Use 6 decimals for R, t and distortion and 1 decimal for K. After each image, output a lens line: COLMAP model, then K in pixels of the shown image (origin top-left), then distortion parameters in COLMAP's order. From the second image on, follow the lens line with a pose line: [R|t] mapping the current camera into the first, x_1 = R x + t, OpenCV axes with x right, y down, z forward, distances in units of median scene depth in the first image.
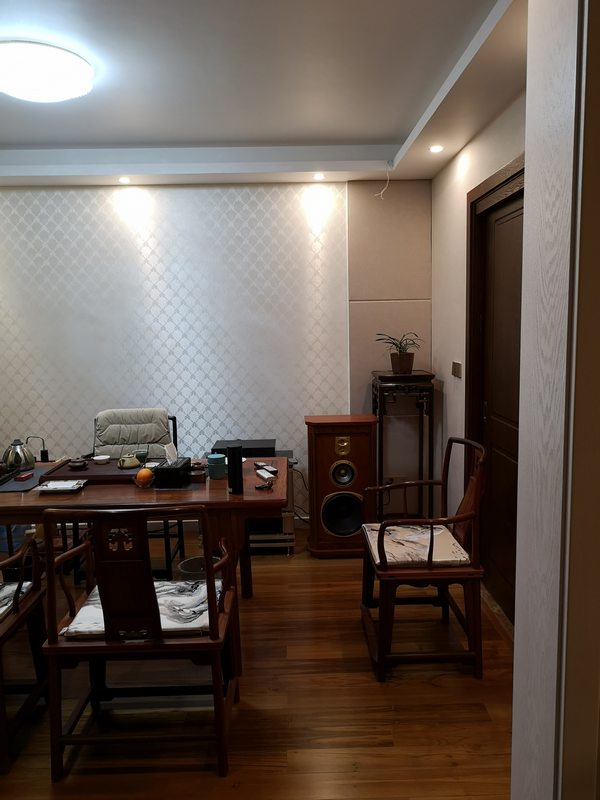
lens RADIAL K [[634.0, 0, 302.3], [0, 634.0, 404.4], [0, 0, 1]] dist [0.005205, 0.007248]
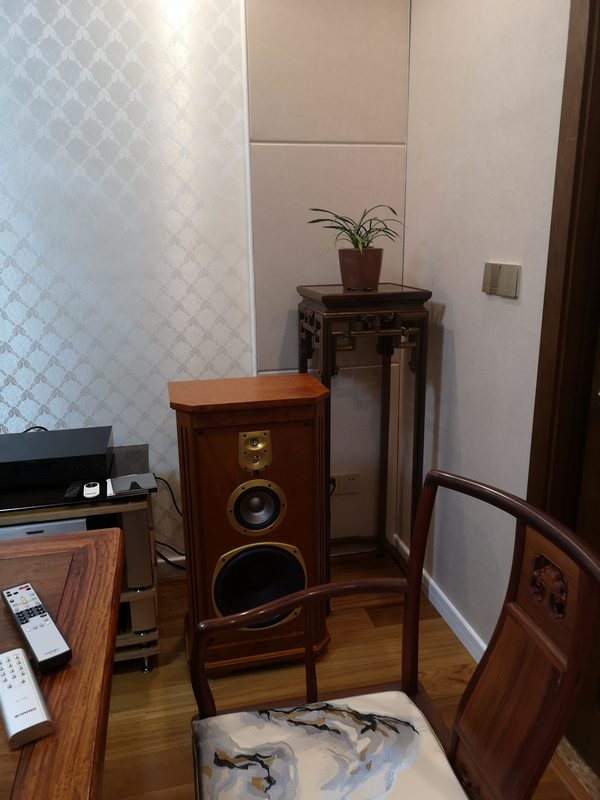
lens RADIAL K [[613.0, 0, 297.1], [0, 613.0, 398.0], [0, 0, 1]] dist [0.062060, -0.049617]
pose [[0.979368, -0.045164, 0.196975, 0.006814], [0.019732, 0.991421, 0.129212, -0.028271], [-0.201120, -0.122660, 0.971857, 0.528741]]
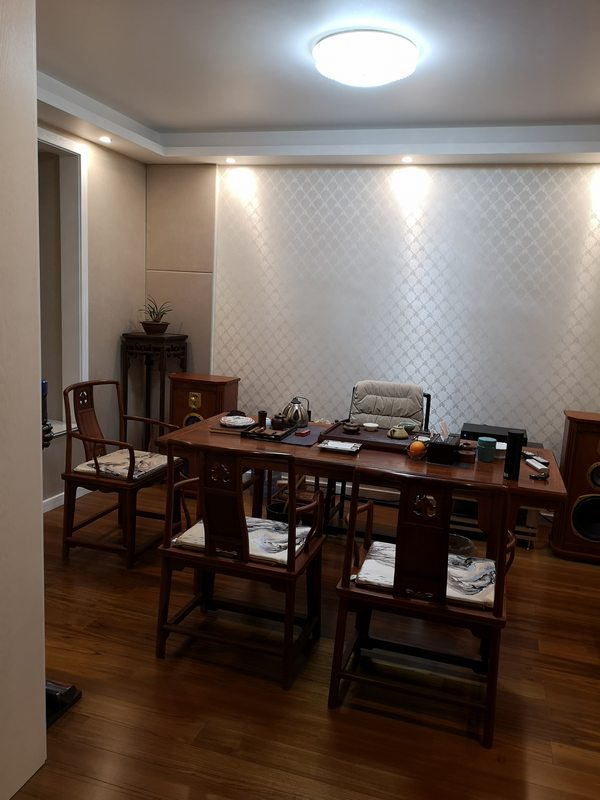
lens RADIAL K [[634.0, 0, 302.3], [0, 634.0, 404.4], [0, 0, 1]] dist [0.005205, 0.007248]
pose [[0.946336, 0.125573, -0.297792, -0.085973], [-0.115756, 0.991996, 0.050449, 0.007096], [0.301744, -0.013271, 0.953297, -0.034626]]
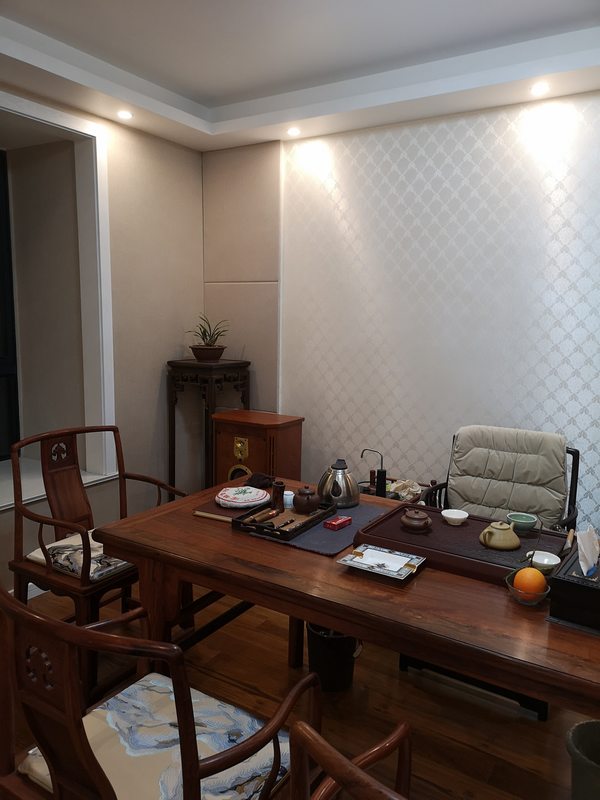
lens RADIAL K [[613.0, 0, 297.1], [0, 613.0, 398.0], [0, 0, 1]] dist [0.062060, -0.049617]
pose [[0.832735, 0.109749, -0.542686, -0.100391], [-0.104897, 0.993679, 0.039993, -0.027136], [0.543645, 0.023622, 0.838983, 0.314907]]
